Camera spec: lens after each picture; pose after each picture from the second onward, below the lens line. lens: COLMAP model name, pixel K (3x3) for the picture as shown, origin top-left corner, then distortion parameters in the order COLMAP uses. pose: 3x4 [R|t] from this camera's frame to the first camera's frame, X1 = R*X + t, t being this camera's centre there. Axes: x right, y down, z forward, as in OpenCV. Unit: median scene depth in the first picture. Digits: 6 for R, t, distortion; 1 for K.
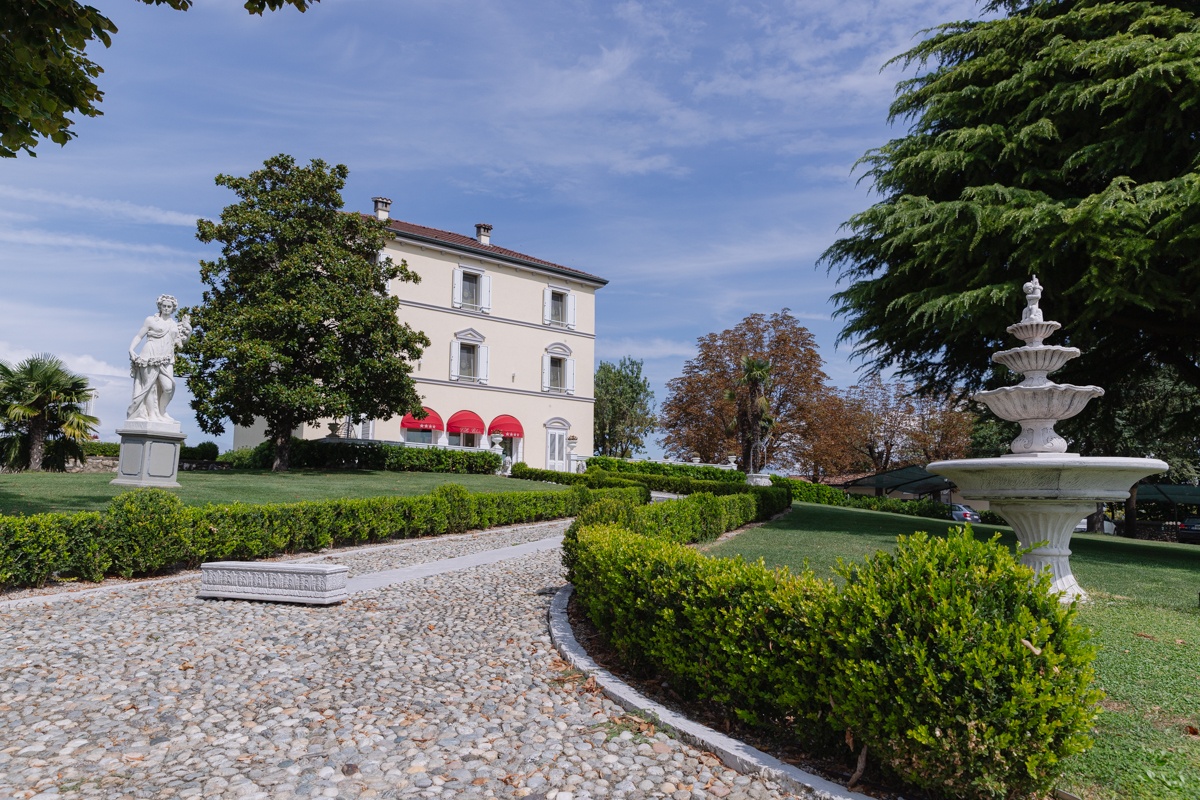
lens RADIAL K [[792.5, 0, 600.0], [0, 792.5, 400.0], [0, 0, 1]] dist [0.005021, 0.002335]
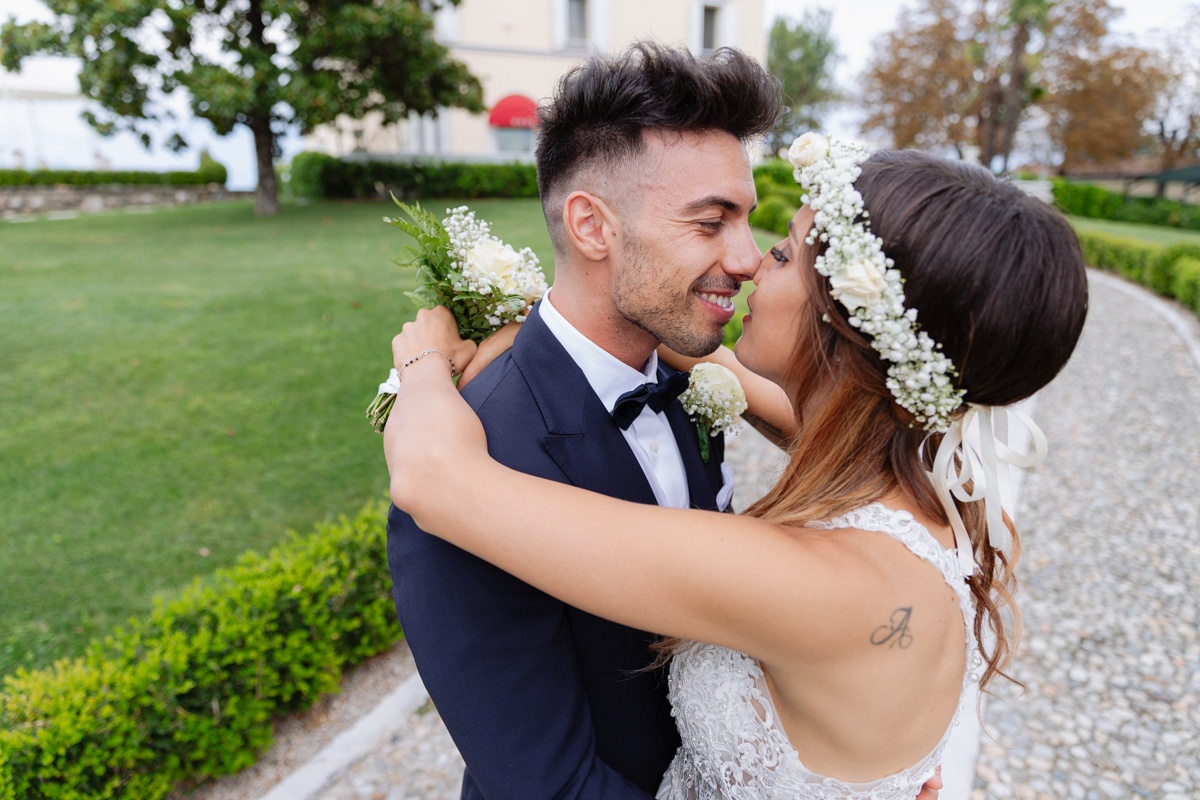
lens RADIAL K [[792.5, 0, 600.0], [0, 792.5, 400.0], [0, 0, 1]] dist [0.005021, 0.002335]
pose [[0.981015, 0.029163, -0.191727, -0.010921], [0.045446, 0.926531, 0.373464, 0.002177], [0.188532, -0.375087, 0.907615, 0.321193]]
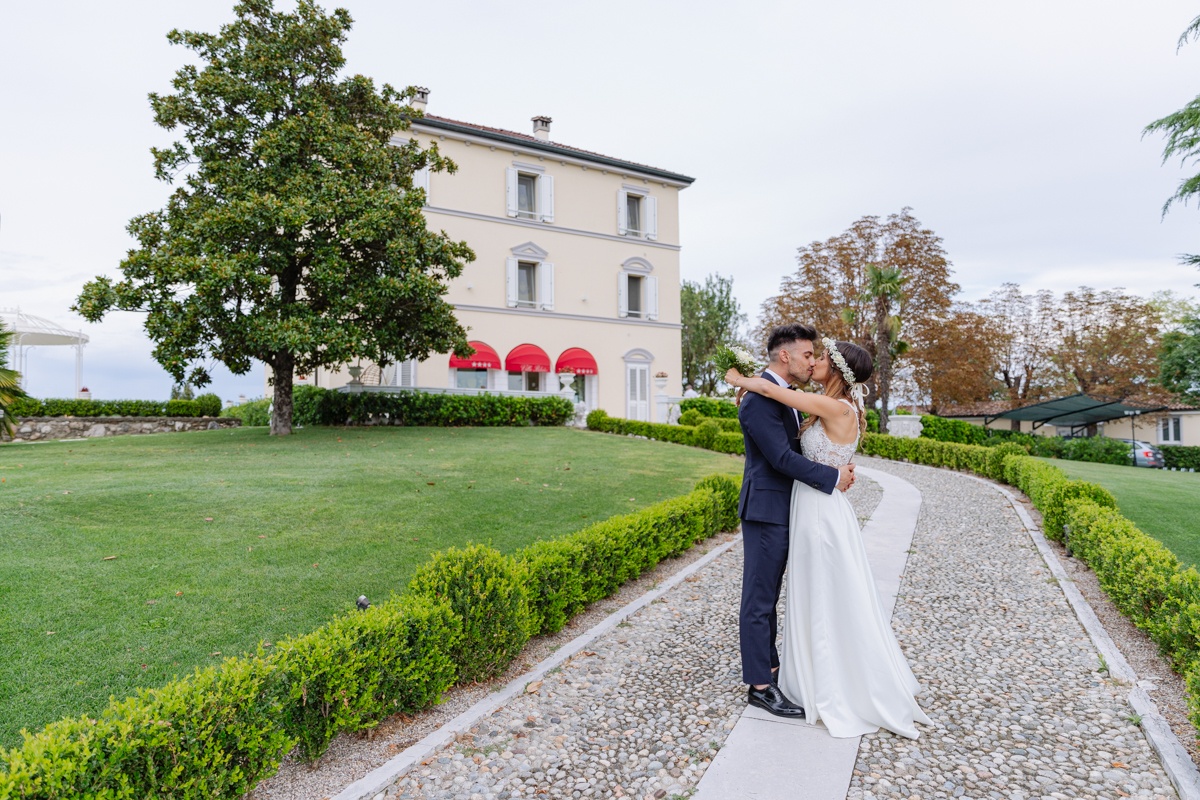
lens RADIAL K [[790.1, 0, 584.5], [0, 790.1, 405.1], [0, 0, 1]] dist [0.002079, 0.001395]
pose [[0.994348, -0.021886, -0.103885, -0.032326], [0.031851, 0.994943, 0.095260, 0.000646], [0.101275, -0.098031, 0.990017, 0.228790]]
